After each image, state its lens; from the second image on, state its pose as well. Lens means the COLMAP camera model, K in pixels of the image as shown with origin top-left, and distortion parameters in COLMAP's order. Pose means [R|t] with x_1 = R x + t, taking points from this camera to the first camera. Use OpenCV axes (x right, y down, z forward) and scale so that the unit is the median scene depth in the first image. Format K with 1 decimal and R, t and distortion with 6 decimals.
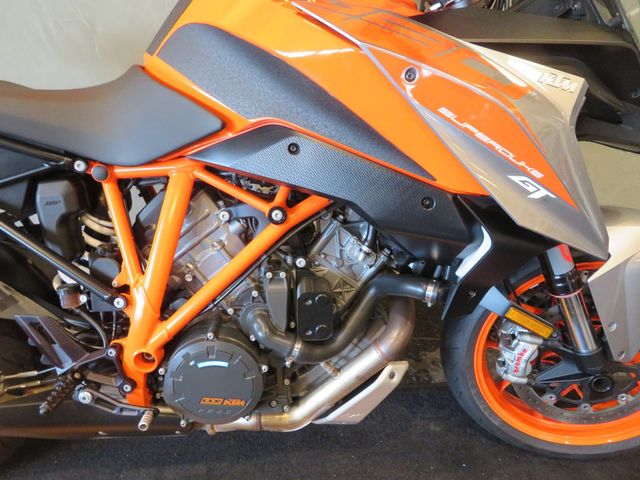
lens RADIAL K [[451.9, 0, 320.0], [0, 451.9, 240.0], [0, 0, 1]] dist [-0.003508, 0.001544]
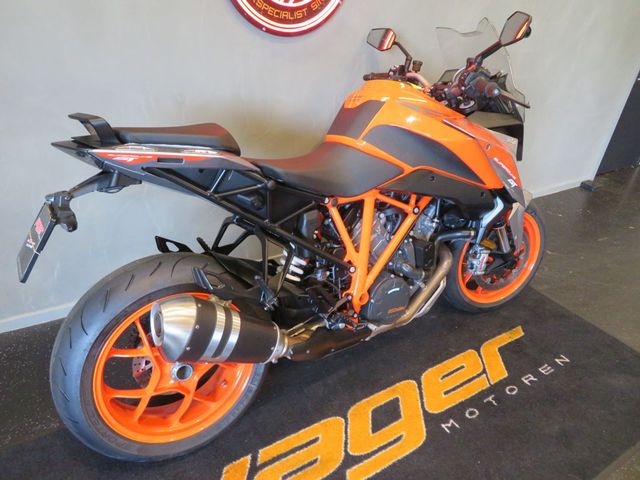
lens RADIAL K [[451.9, 0, 320.0], [0, 451.9, 240.0], [0, 0, 1]] dist [-0.003508, 0.001544]
pose [[0.859769, -0.181897, 0.477191, -1.393468], [0.175457, 0.982749, 0.058482, -0.112310], [-0.479596, 0.033445, 0.876852, -0.575150]]
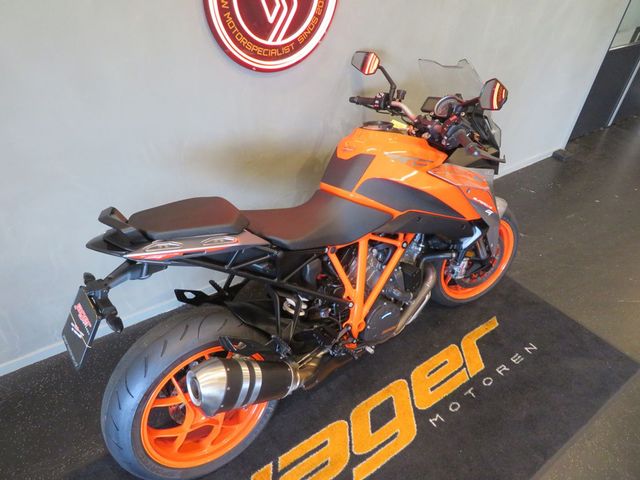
lens RADIAL K [[451.9, 0, 320.0], [0, 451.9, 240.0], [0, 0, 1]] dist [-0.003508, 0.001544]
pose [[0.825359, -0.292017, 0.483228, -1.466263], [0.218582, 0.954385, 0.203400, -0.604091], [-0.520581, -0.062253, 0.851540, -0.710360]]
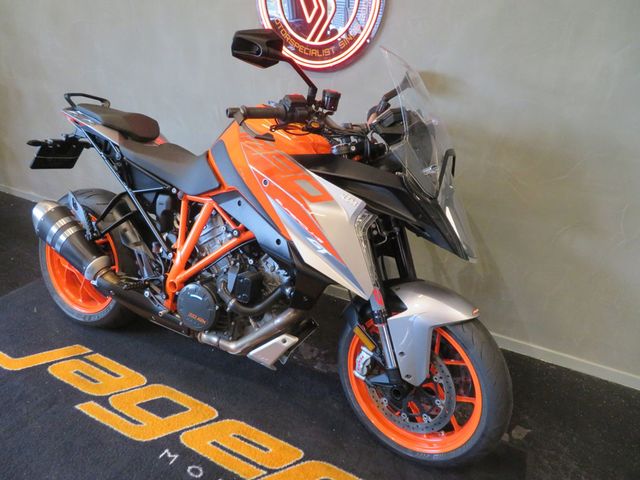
lens RADIAL K [[457.6, 0, 320.0], [0, 457.6, 240.0], [0, 0, 1]] dist [-0.001099, 0.001452]
pose [[0.868833, 0.245731, -0.429820, 1.048923], [-0.284109, 0.958430, -0.026354, -0.072505], [0.405477, 0.145013, 0.902530, -0.654638]]
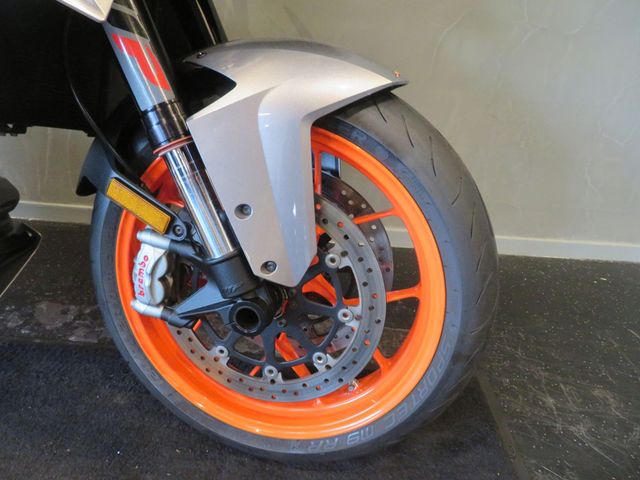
lens RADIAL K [[457.6, 0, 320.0], [0, 457.6, 240.0], [0, 0, 1]] dist [-0.001099, 0.001452]
pose [[0.994693, 0.093836, -0.042200, 0.825075], [-0.096407, 0.993301, -0.063702, 0.273654], [0.035940, 0.067433, 0.997076, 0.432964]]
